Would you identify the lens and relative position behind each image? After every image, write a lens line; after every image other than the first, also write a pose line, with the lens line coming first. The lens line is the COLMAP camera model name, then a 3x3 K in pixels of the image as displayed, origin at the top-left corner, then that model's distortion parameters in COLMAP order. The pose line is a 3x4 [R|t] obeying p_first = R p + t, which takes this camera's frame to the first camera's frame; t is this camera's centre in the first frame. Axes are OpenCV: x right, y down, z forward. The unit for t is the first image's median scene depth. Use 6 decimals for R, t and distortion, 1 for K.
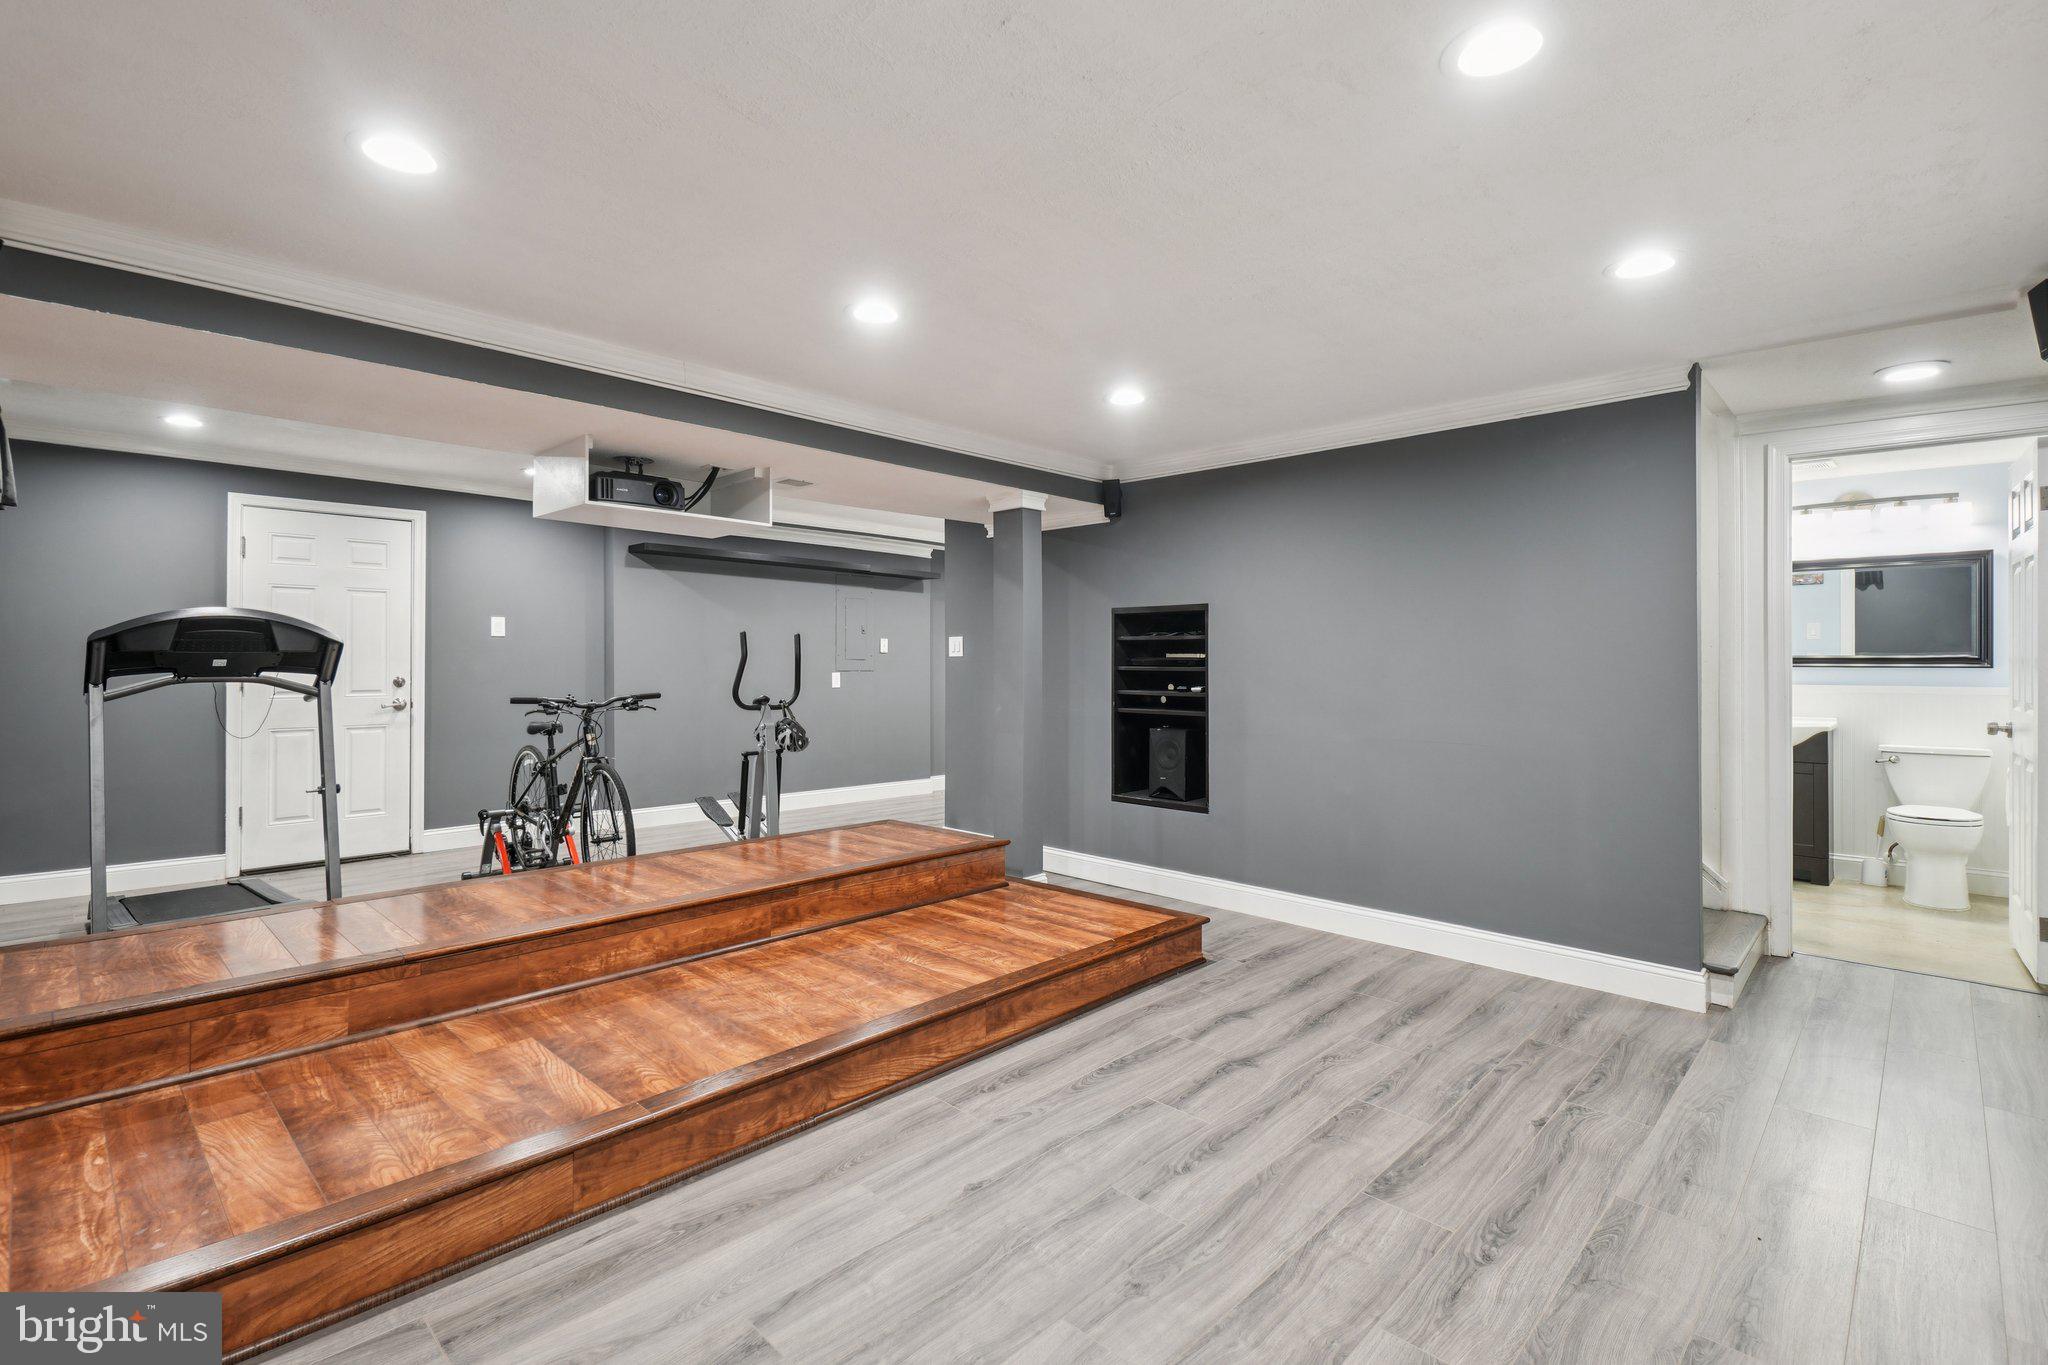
lens RADIAL K [[945.4, 0, 1025.9], [0, 945.4, 656.8], [0, 0, 1]] dist [0.017461, -0.021035]
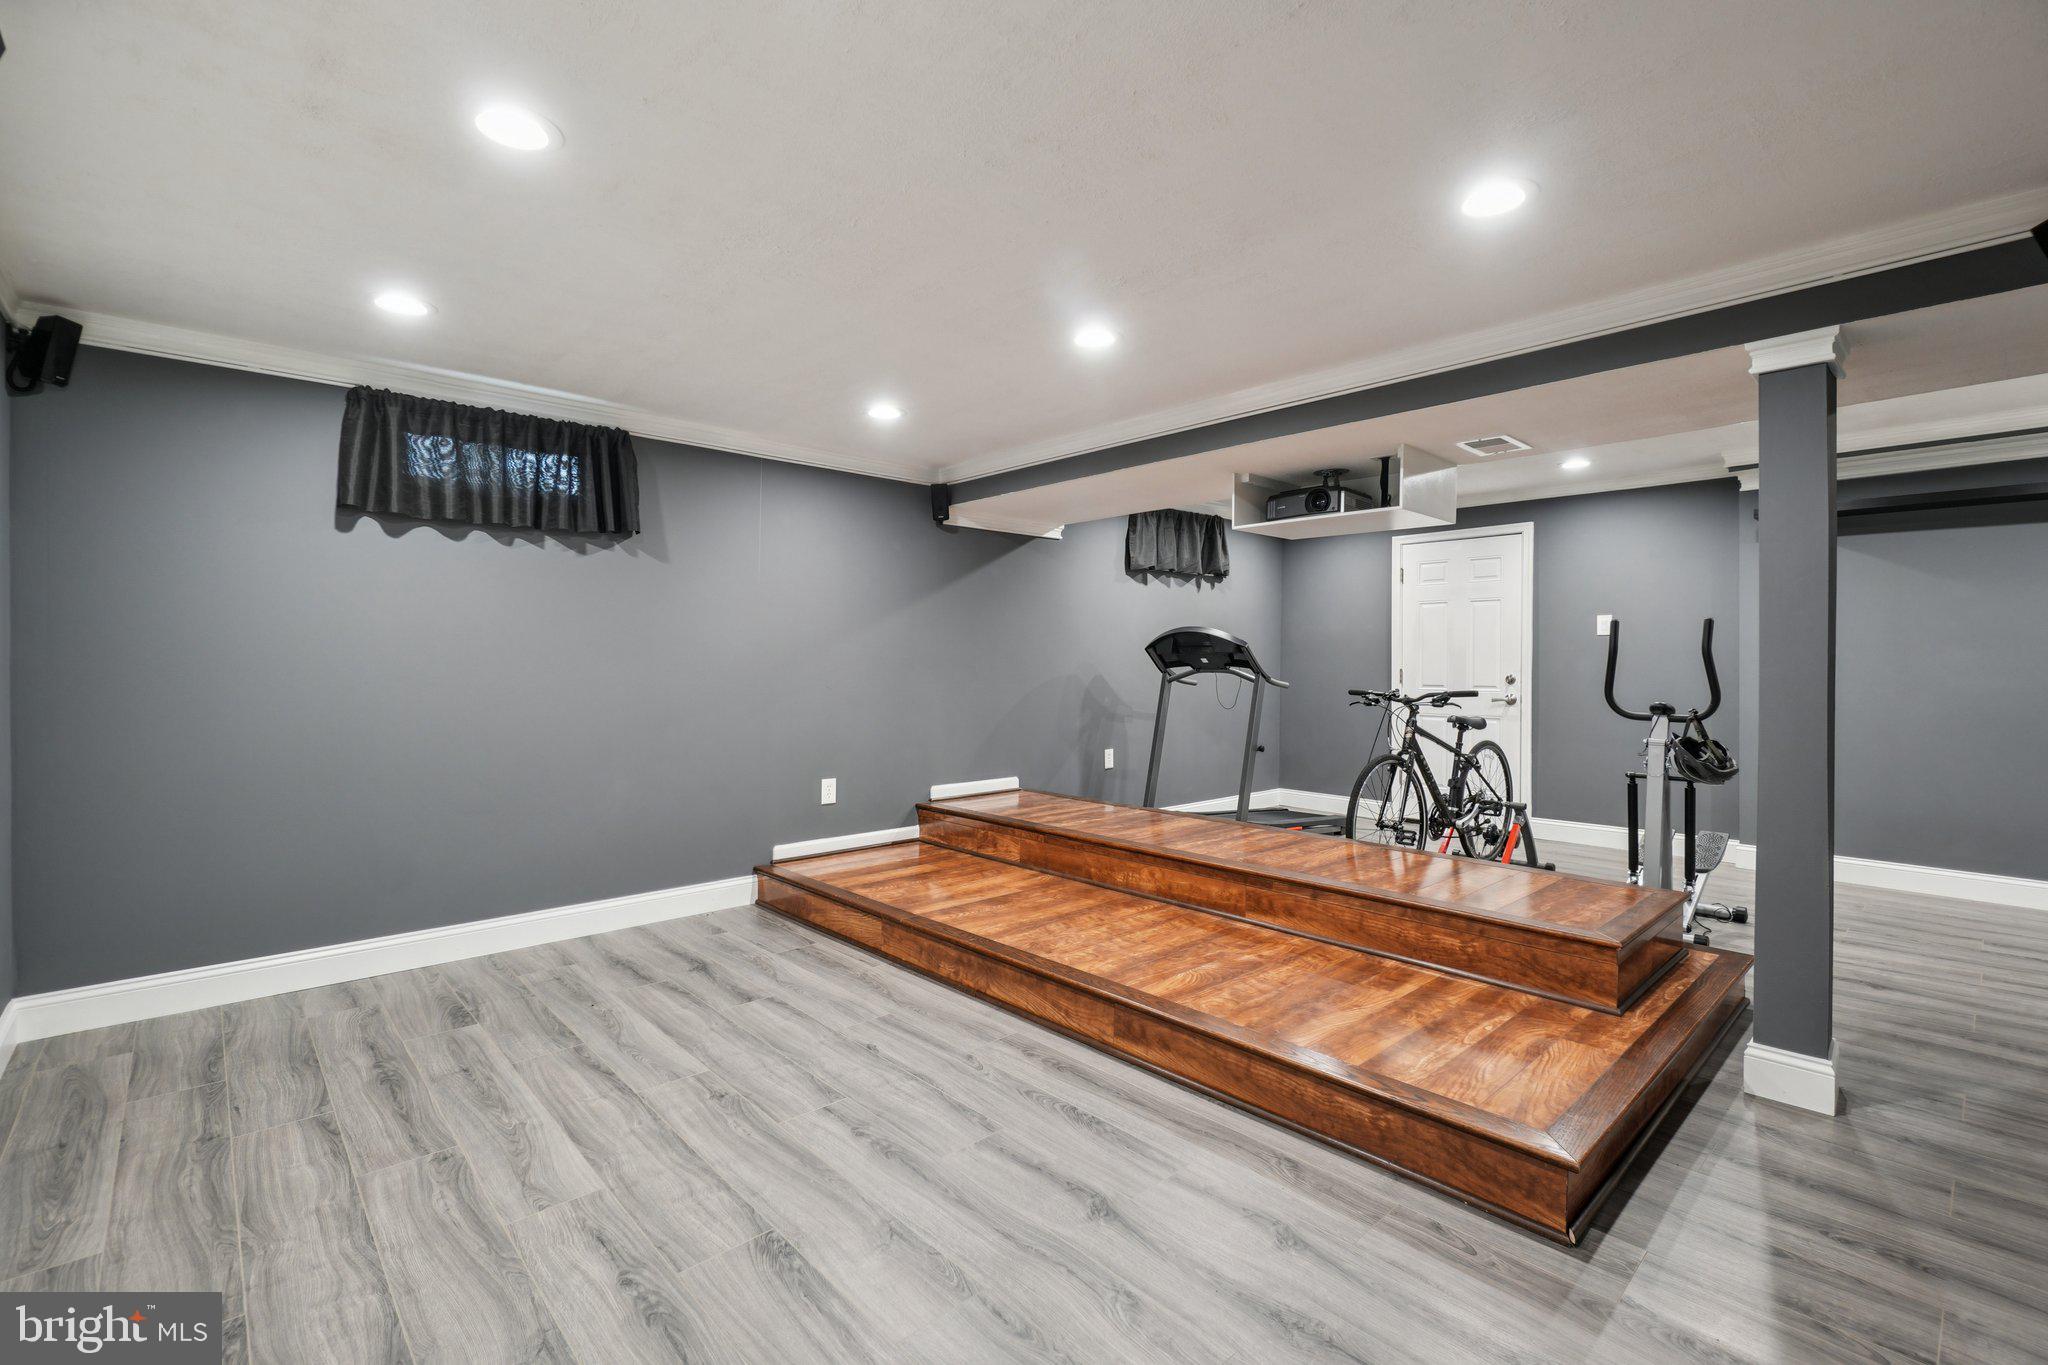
lens RADIAL K [[887.3, 0, 982.4], [0, 887.3, 662.7], [0, 0, 1]] dist [0.017046, -0.023498]
pose [[-0.079825, -0.003219, -0.996804, 0.866049], [0.003104, 0.999989, -0.003478, 0.017431], [0.996804, -0.003372, -0.079814, 0.922729]]
